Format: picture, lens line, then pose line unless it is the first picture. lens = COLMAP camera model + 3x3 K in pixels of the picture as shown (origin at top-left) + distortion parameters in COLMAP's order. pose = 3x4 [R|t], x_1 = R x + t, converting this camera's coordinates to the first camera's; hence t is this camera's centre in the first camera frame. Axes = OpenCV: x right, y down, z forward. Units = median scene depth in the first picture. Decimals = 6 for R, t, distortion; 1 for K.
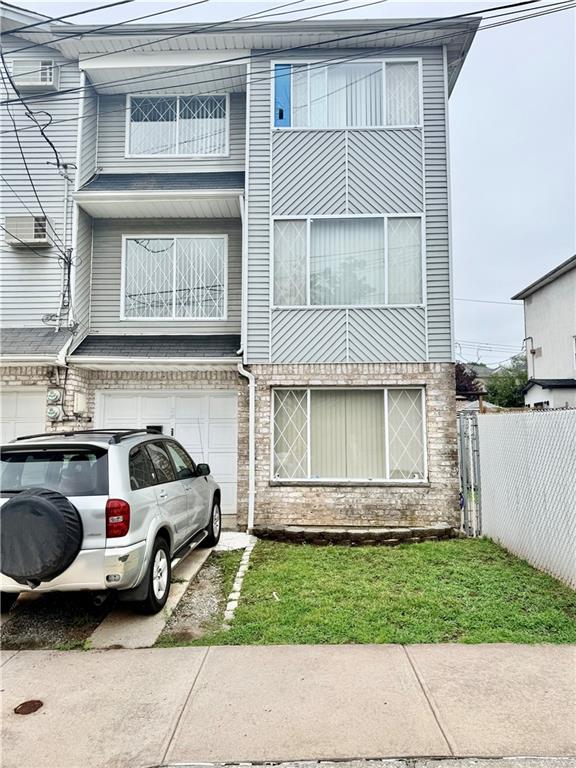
lens RADIAL K [[533.8, 0, 295.6], [0, 533.8, 387.8], [0, 0, 1]] dist [0.034523, -0.044446]
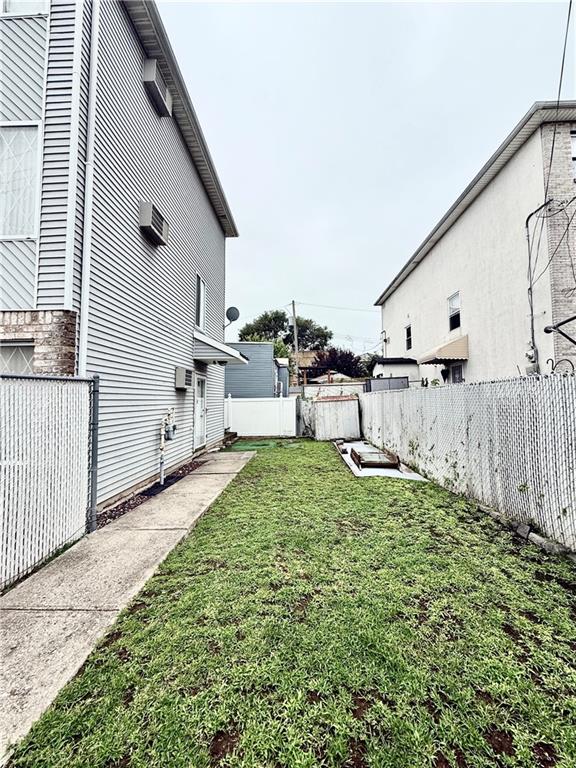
lens RADIAL K [[308.4, 0, 285.3], [0, 308.4, 383.2], [0, 0, 1]] dist [-0.002607, 0.000441]
pose [[0.999958, -0.008227, -0.003990, 0.602336], [0.008383, 0.999136, 0.040718, 0.042423], [0.003652, -0.040750, 0.999163, 0.546007]]
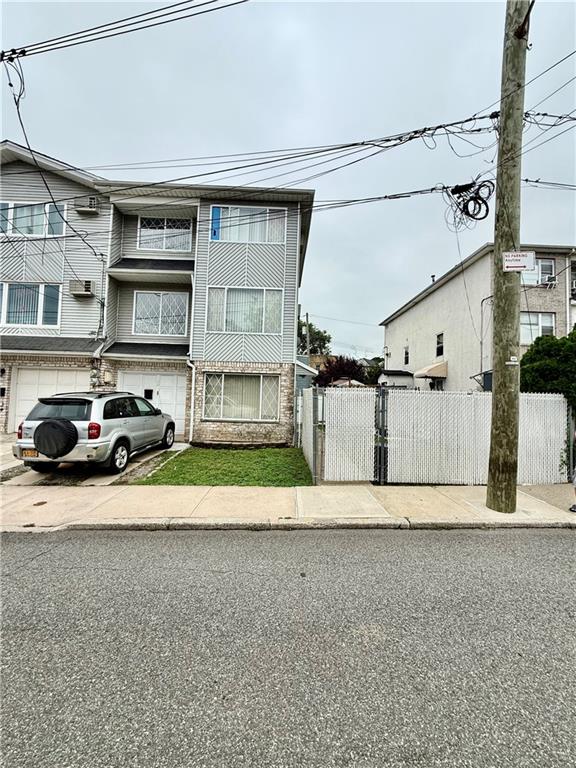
lens RADIAL K [[308.4, 0, 291.1], [0, 308.4, 386.2], [0, 0, 1]] dist [-0.002607, 0.000441]
pose [[0.998327, 0.032348, 0.047918, 0.226637], [-0.035055, 0.997772, 0.056770, -0.026907], [-0.045975, -0.058355, 0.997237, -0.174394]]
